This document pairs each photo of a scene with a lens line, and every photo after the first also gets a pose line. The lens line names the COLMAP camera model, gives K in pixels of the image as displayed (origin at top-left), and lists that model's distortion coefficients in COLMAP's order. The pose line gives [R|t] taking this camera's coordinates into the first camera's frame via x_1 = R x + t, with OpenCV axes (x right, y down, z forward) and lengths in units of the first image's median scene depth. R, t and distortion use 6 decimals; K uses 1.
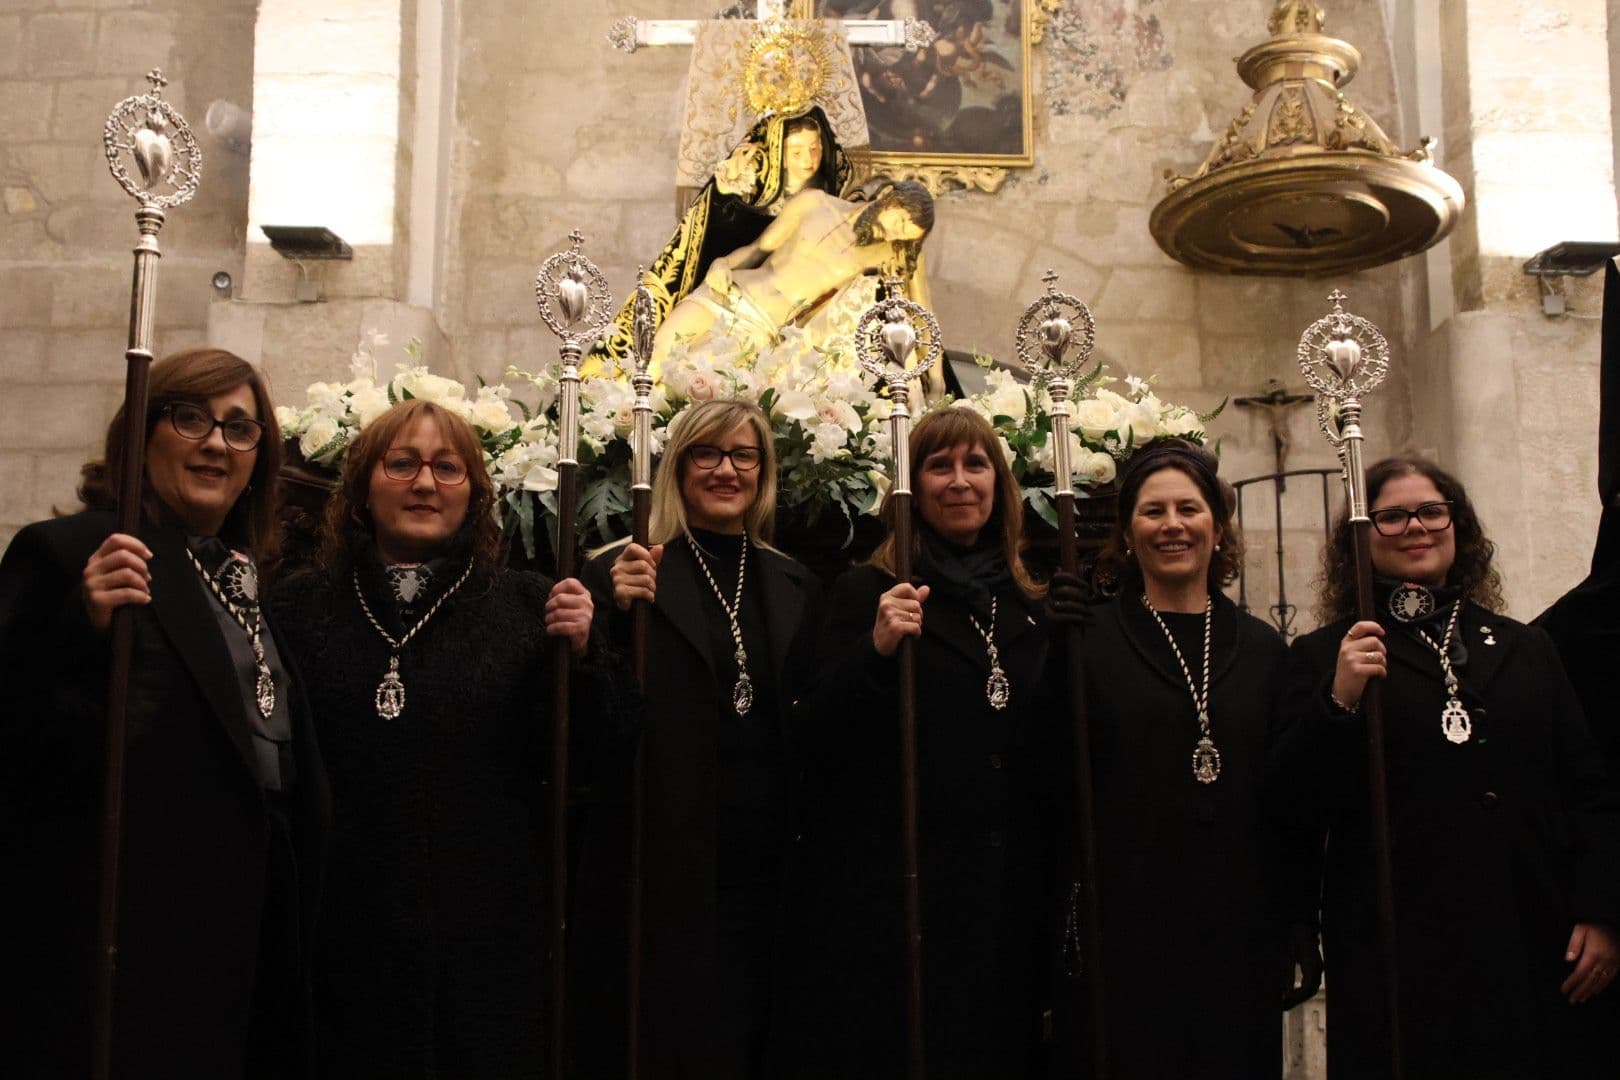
lens RADIAL K [[1792.4, 0, 809.5], [0, 1792.4, 540.9], [0, 0, 1]] dist [-0.110982, 0.013420]
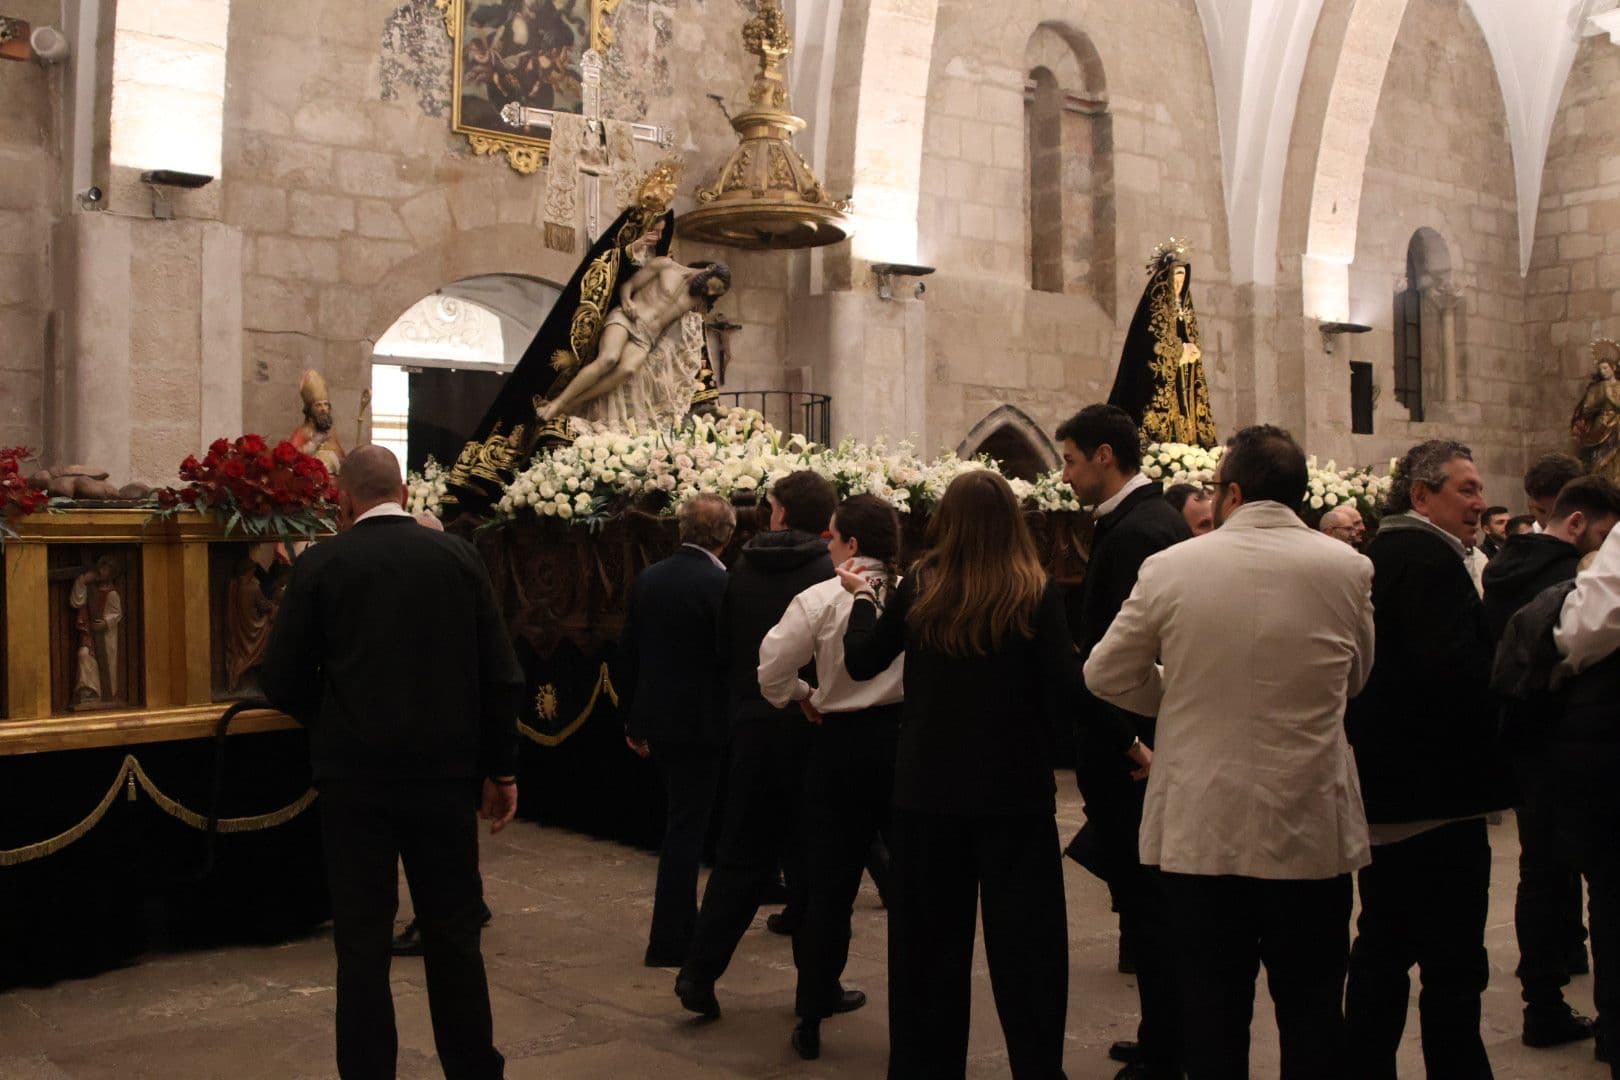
lens RADIAL K [[1792.4, 0, 809.5], [0, 1792.4, 540.9], [0, 0, 1]] dist [-0.110982, 0.013420]
pose [[0.794135, -0.001920, 0.607738, -0.638121], [-0.112608, 0.982214, 0.150249, -0.136879], [-0.597217, -0.187754, 0.779795, -0.333939]]
